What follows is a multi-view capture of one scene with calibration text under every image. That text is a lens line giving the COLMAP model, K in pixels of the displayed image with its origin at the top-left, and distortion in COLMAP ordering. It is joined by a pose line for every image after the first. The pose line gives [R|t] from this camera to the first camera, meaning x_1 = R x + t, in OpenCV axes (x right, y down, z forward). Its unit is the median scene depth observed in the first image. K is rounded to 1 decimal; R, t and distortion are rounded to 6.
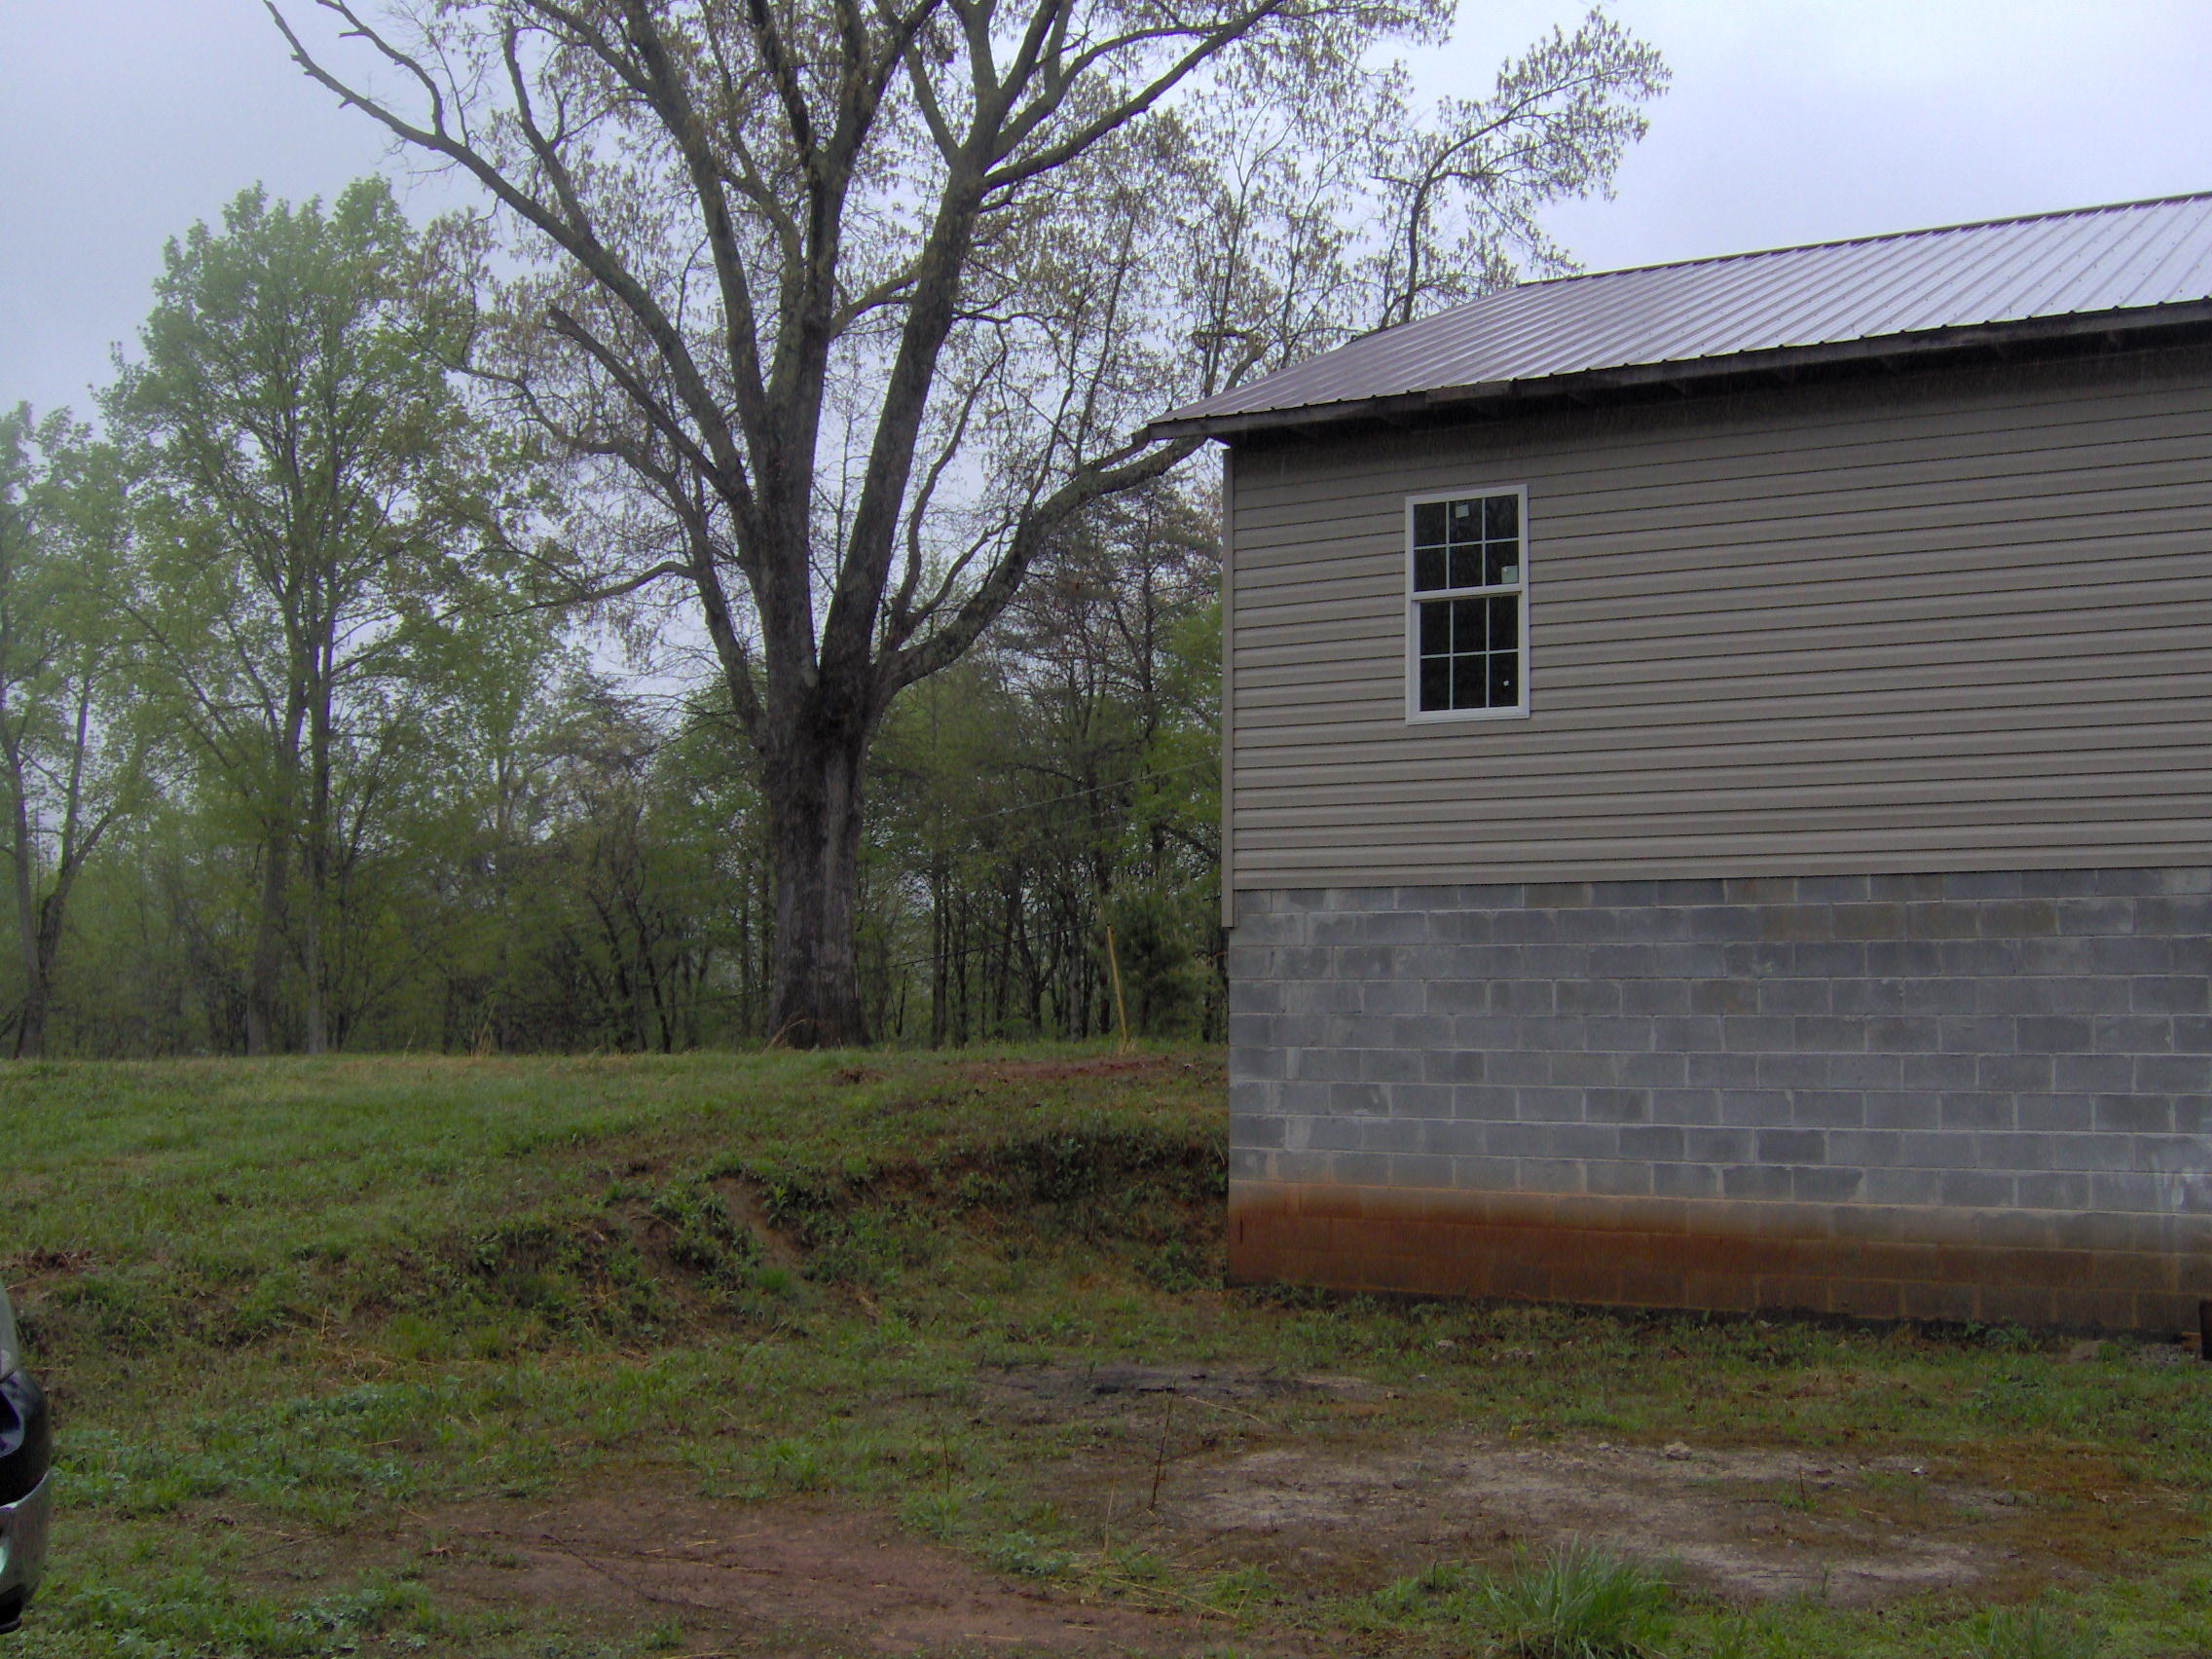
lens RADIAL K [[2449.5, 0, 1128.8], [0, 2449.5, 816.3], [0, 0, 1]] dist [-0.205803, 0.162414]
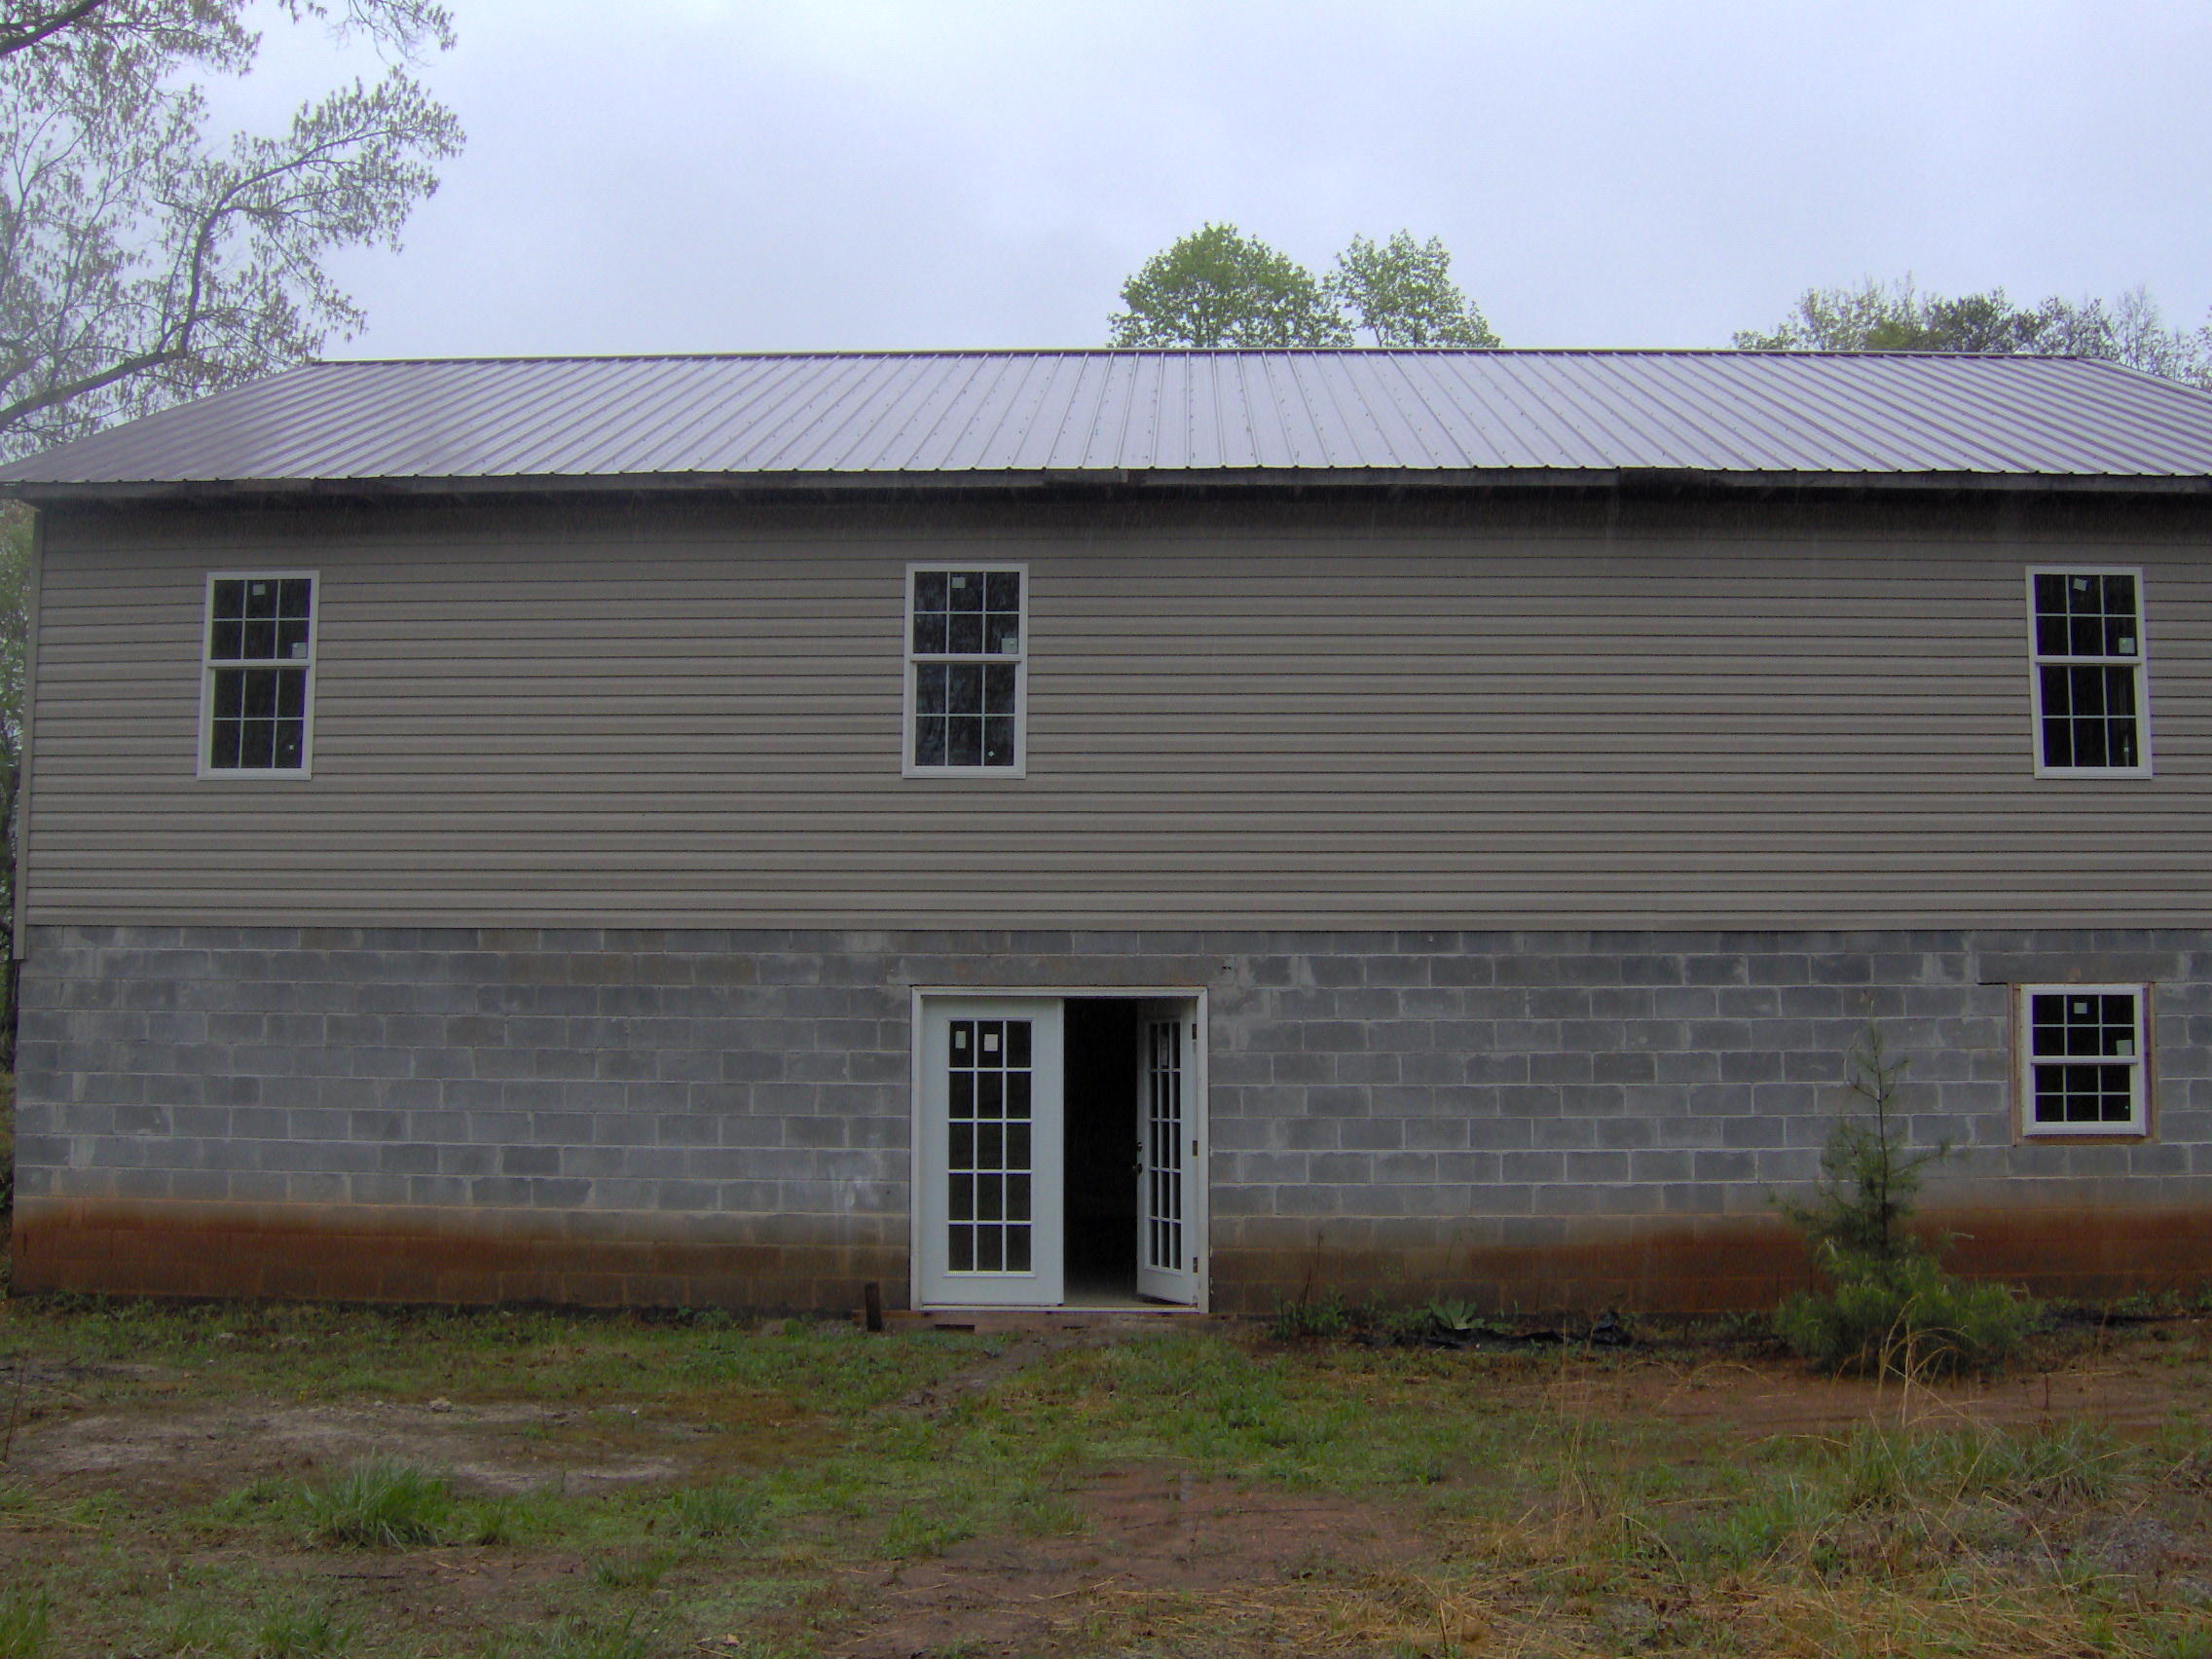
lens RADIAL K [[2449.5, 0, 1128.8], [0, 2449.5, 816.3], [0, 0, 1]] dist [-0.205803, 0.162414]
pose [[0.872075, 0.041876, 0.487577, -0.044959], [-0.035459, 0.999120, -0.022388, -0.012333], [-0.488086, 0.002235, 0.872793, -0.148781]]
